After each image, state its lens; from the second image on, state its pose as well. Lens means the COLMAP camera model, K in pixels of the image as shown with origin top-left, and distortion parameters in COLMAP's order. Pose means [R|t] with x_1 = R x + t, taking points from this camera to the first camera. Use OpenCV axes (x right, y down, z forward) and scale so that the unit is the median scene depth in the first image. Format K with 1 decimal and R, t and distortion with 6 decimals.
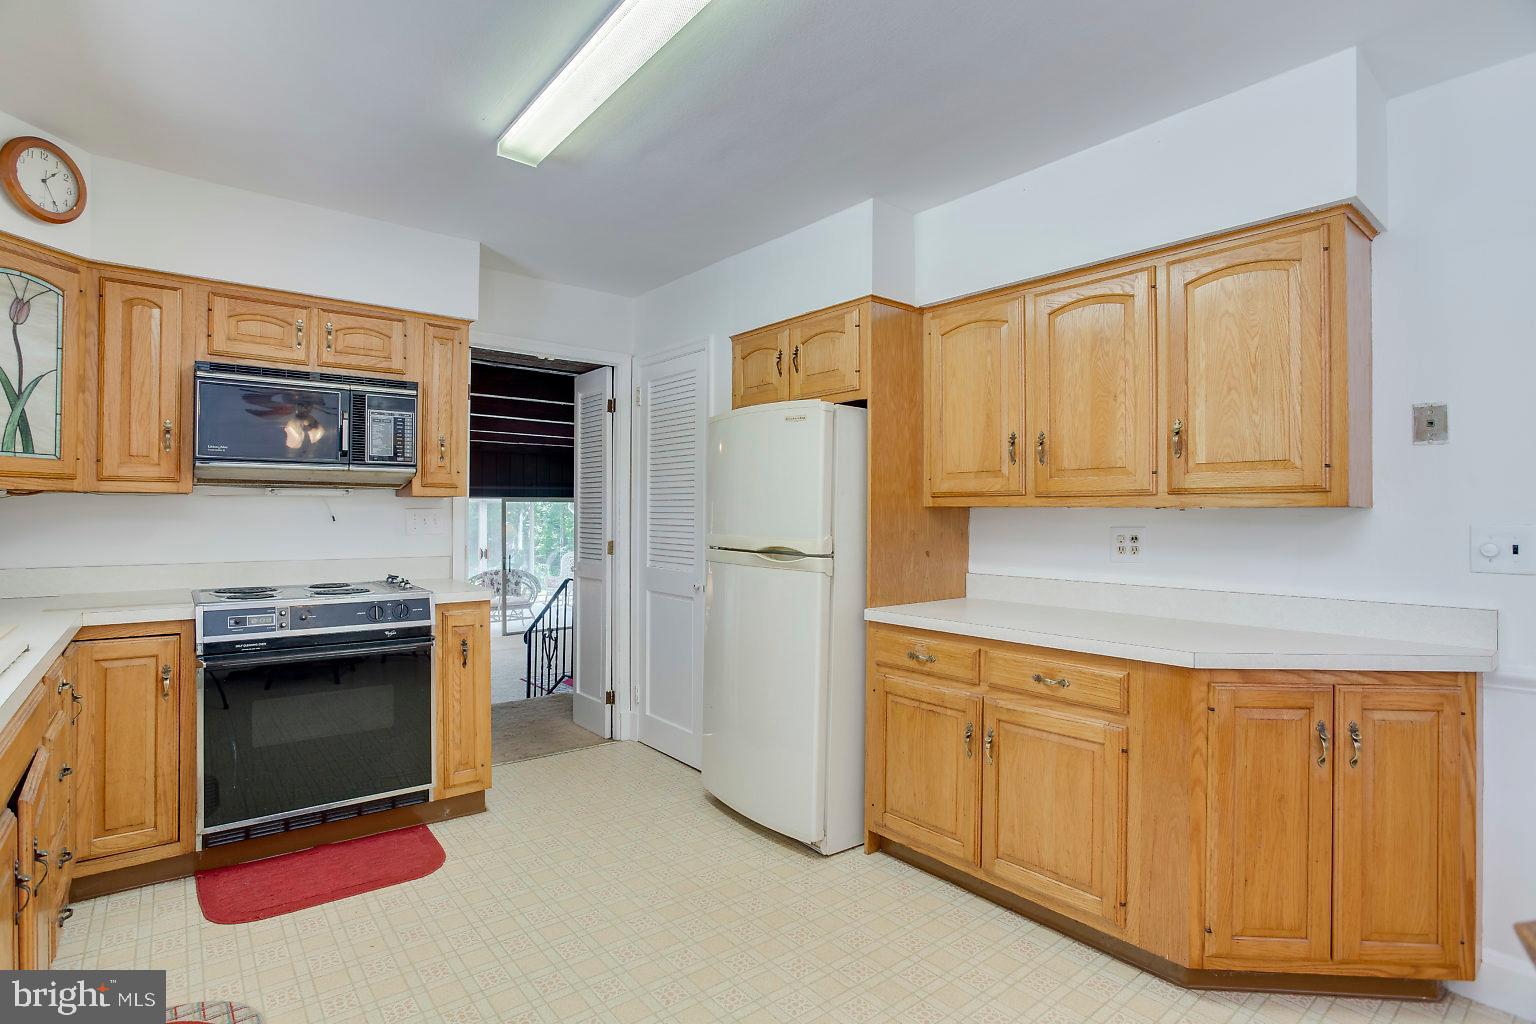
lens RADIAL K [[747.3, 0, 762.1], [0, 747.3, 505.2], [0, 0, 1]] dist [-0.050096, 0.014216]
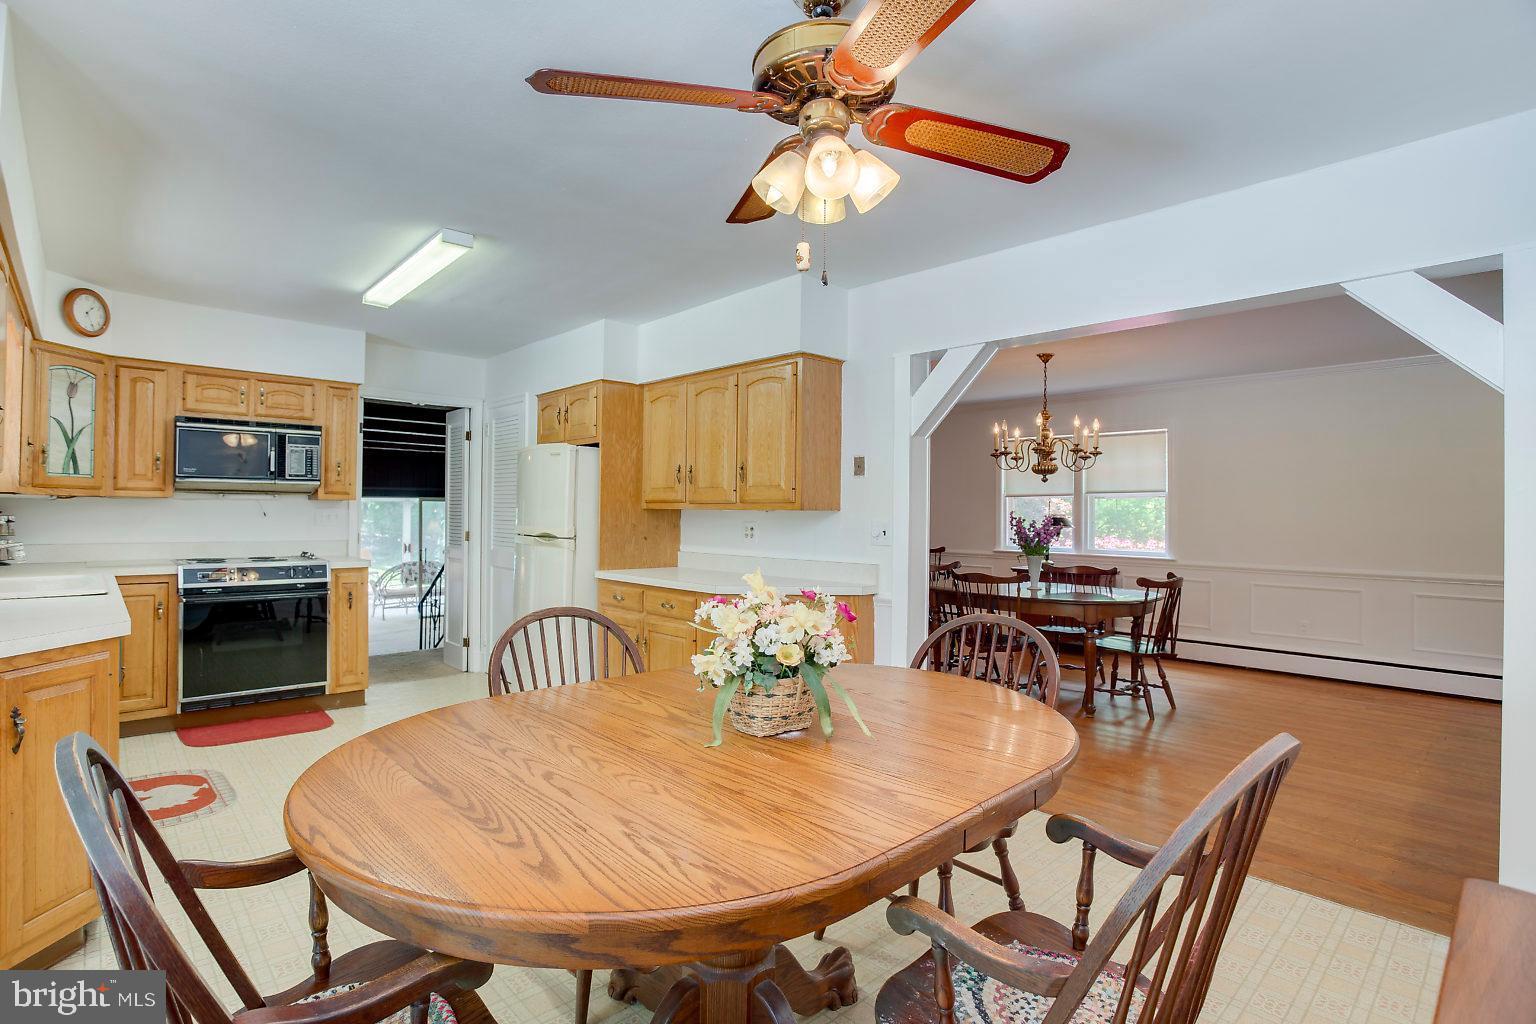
lens RADIAL K [[747.3, 0, 760.0], [0, 747.3, 505.7], [0, 0, 1]] dist [-0.050096, 0.014216]
pose [[0.997990, 0.005777, 0.063100, 0.383540], [-0.005849, 0.999982, 0.000954, -0.007747], [-0.063093, -0.001321, 0.998007, -0.642464]]
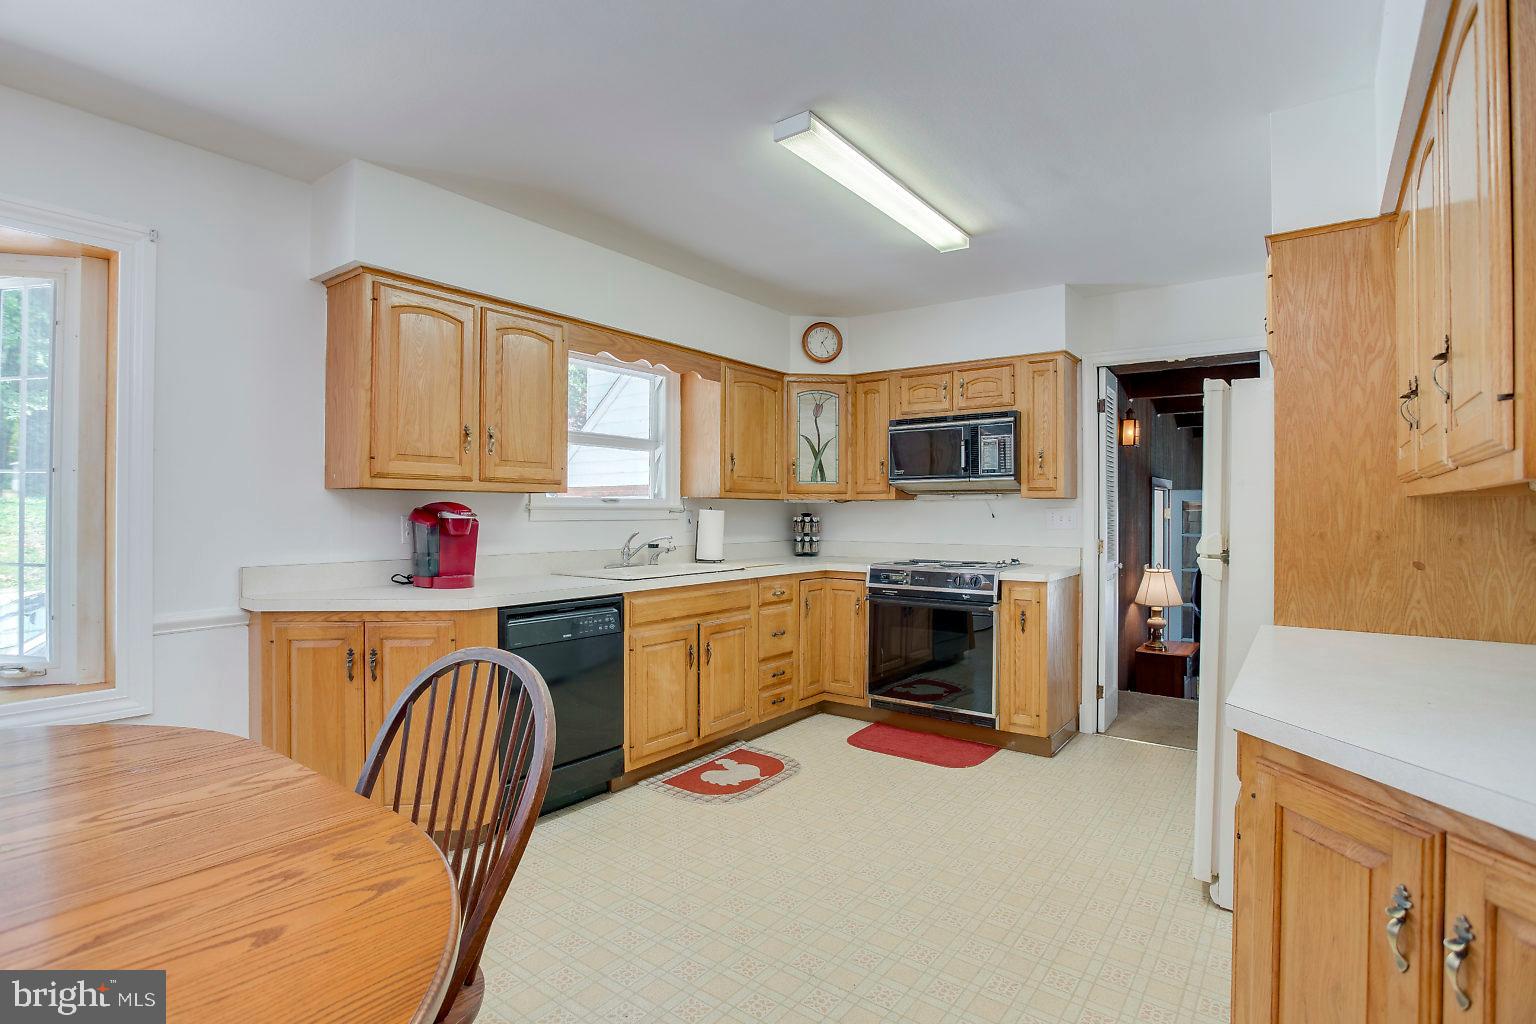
lens RADIAL K [[747.3, 0, 749.7], [0, 747.3, 509.8], [0, 0, 1]] dist [-0.050096, 0.014216]
pose [[0.230794, -0.008126, -0.972969, 0.757813], [0.007863, 0.999948, -0.006487, 0.014135], [0.972971, -0.006153, 0.230846, 0.269507]]
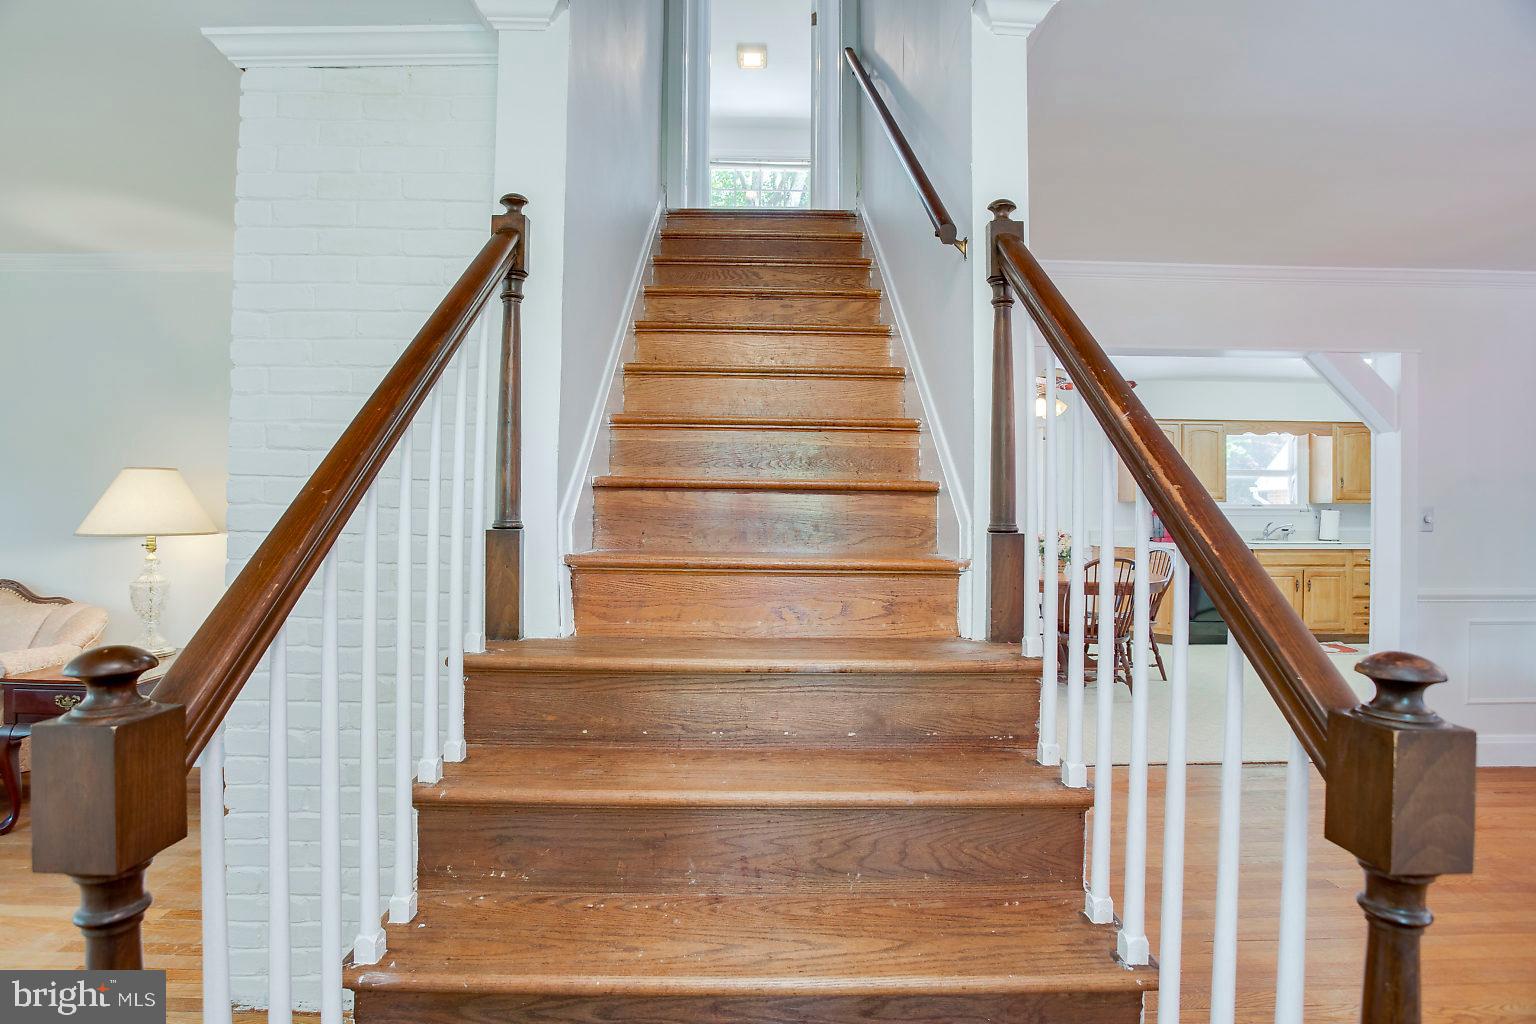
lens RADIAL K [[747.3, 0, 779.5], [0, 747.3, 513.9], [0, 0, 1]] dist [-0.050096, 0.014216]
pose [[-0.638002, -0.001989, -0.770032, 2.408298], [0.002606, 0.999985, -0.004743, 0.023331], [0.770030, -0.005033, -0.637988, 0.679819]]
